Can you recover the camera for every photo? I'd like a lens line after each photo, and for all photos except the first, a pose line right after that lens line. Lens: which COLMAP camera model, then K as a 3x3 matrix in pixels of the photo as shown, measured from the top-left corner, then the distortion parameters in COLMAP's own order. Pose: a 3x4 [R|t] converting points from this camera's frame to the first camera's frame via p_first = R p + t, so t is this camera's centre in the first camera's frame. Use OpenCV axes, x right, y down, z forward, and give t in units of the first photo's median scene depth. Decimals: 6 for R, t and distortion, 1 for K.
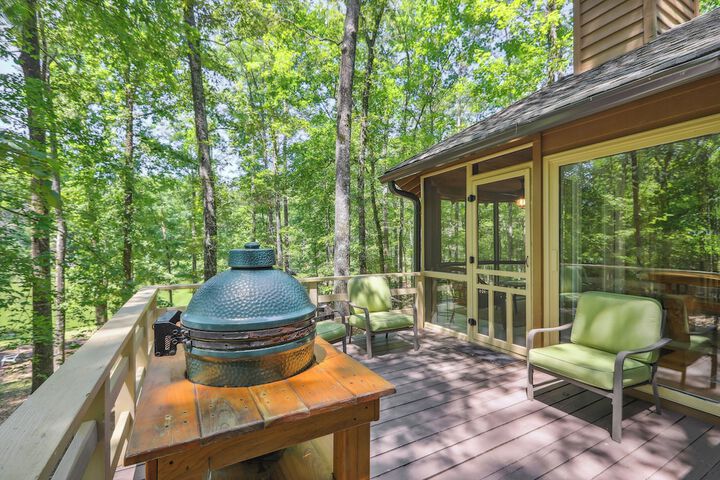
lens RADIAL K [[317.1, 0, 364.3], [0, 317.1, 236.1], [0, 0, 1]] dist [-0.001264, -0.000144]
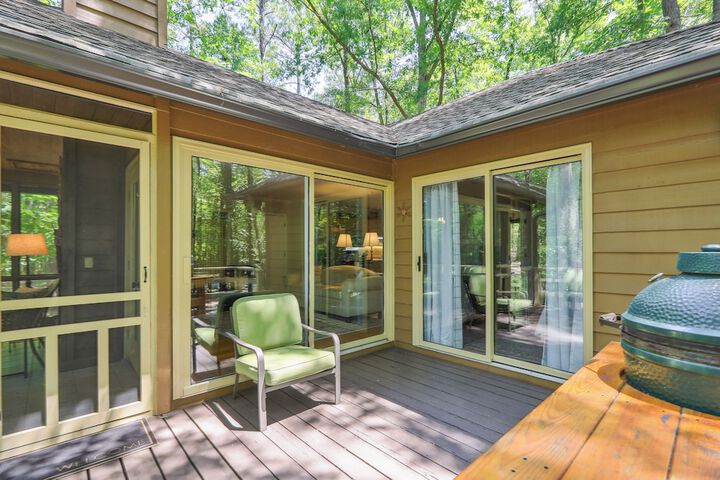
lens RADIAL K [[332.1, 0, 360.6], [0, 332.1, 251.8], [0, 0, 1]] dist [-0.000285, 0.000056]
pose [[-0.239387, 0.003142, 0.970919, -0.304541], [-0.021866, 0.999724, -0.008627, 0.025458], [-0.970678, -0.023295, -0.239252, 0.715863]]
